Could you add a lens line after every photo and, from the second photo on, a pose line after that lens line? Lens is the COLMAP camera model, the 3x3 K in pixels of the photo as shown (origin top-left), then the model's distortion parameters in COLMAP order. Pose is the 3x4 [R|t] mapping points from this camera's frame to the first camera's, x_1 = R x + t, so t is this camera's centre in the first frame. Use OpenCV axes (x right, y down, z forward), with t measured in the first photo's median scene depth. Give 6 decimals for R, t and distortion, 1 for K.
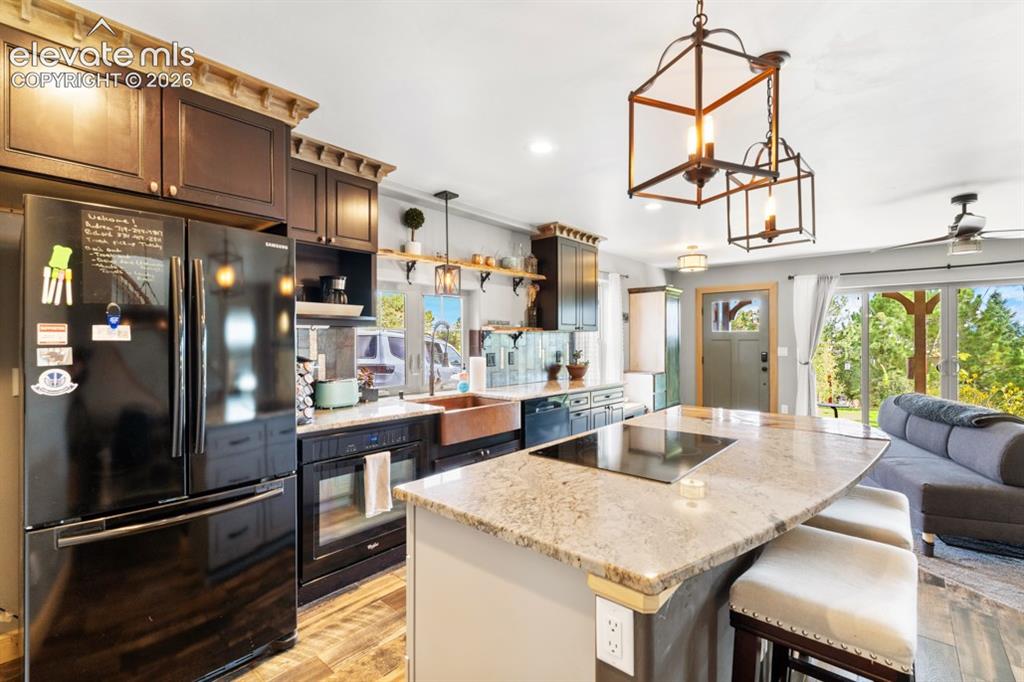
lens RADIAL K [[448.9, 0, 511.6], [0, 448.9, 340.4], [0, 0, 1]] dist [-0.001306, -0.000140]
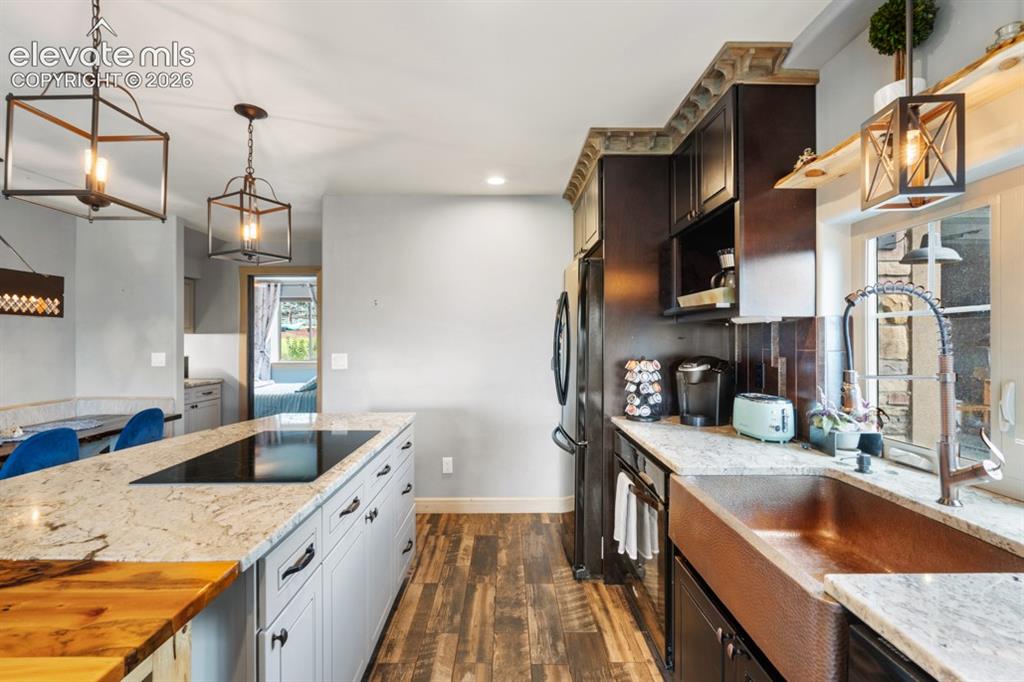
lens RADIAL K [[448.9, 0, 511.6], [0, 448.9, 338.5], [0, 0, 1]] dist [-0.001306, -0.000140]
pose [[-0.740544, 0.002501, -0.672003, 0.444623], [0.003729, 0.999993, -0.000388, -0.002249], [0.671997, -0.002794, -0.740548, 1.603860]]
